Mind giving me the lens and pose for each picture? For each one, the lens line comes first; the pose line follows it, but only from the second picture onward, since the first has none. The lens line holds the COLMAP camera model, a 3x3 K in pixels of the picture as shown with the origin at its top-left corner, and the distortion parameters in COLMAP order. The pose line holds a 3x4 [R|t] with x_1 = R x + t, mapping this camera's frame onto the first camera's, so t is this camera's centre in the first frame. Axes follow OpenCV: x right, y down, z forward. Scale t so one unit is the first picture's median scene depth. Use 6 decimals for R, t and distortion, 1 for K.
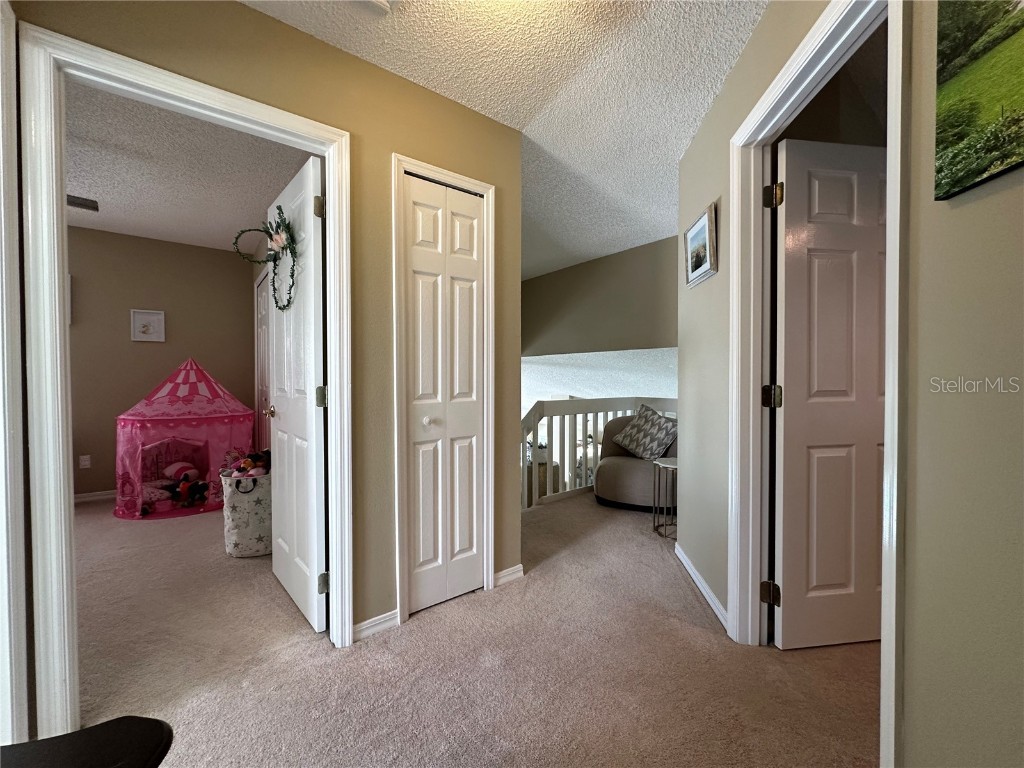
lens RADIAL K [[429.1, 0, 512.0], [0, 429.1, 384.0], [0, 0, 1]] dist [-0.003961, 0.000039]
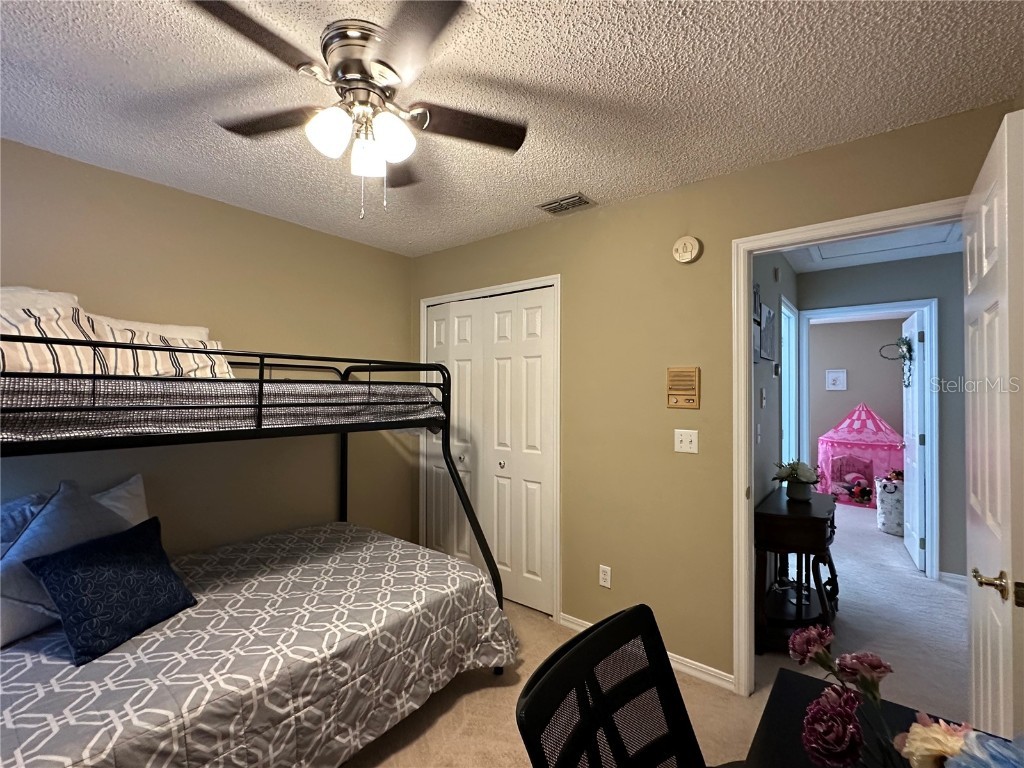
lens RADIAL K [[465.4, 0, 512.0], [0, 465.4, 384.0], [0, 0, 1]] dist [-0.010755, 0.000489]
pose [[0.251100, -0.015387, -0.967839, 0.527578], [-0.025970, 0.999407, -0.022626, -0.061258], [0.967613, 0.030816, 0.250551, -0.614147]]
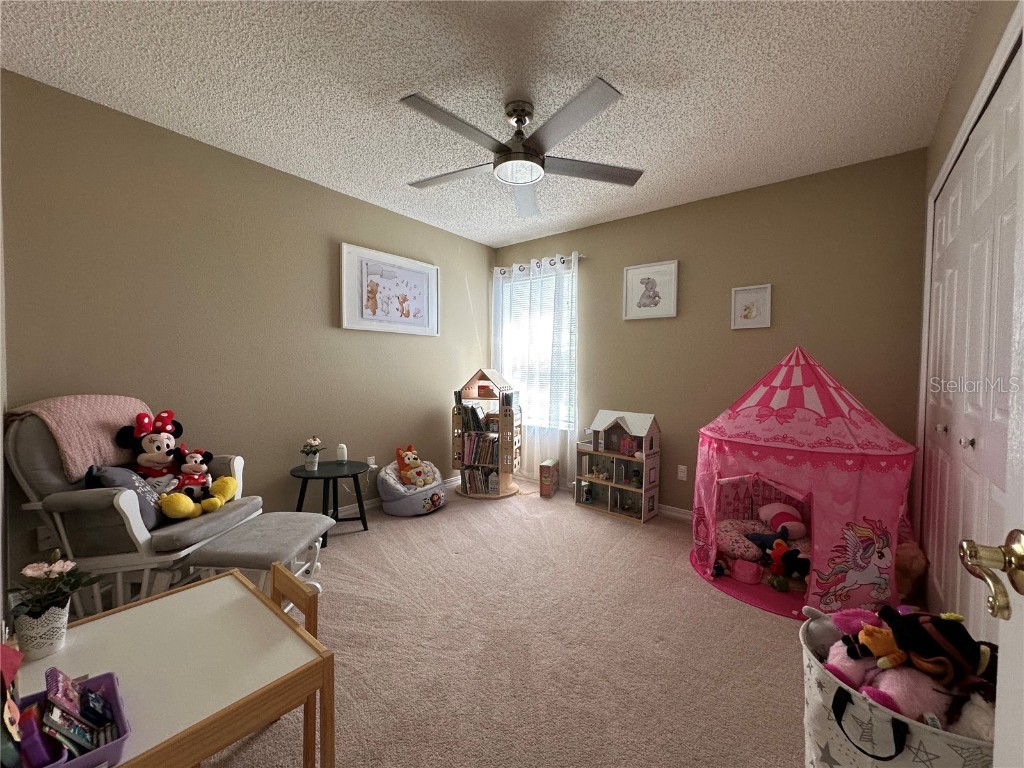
lens RADIAL K [[418.0, 0, 512.0], [0, 418.0, 384.0], [0, 0, 1]] dist [-0.003202, 0.000114]
pose [[0.251898, 0.029636, -0.967300, -0.290079], [-0.028785, 0.999318, 0.023121, -0.009632], [0.967325, 0.022020, 0.252580, 0.484108]]
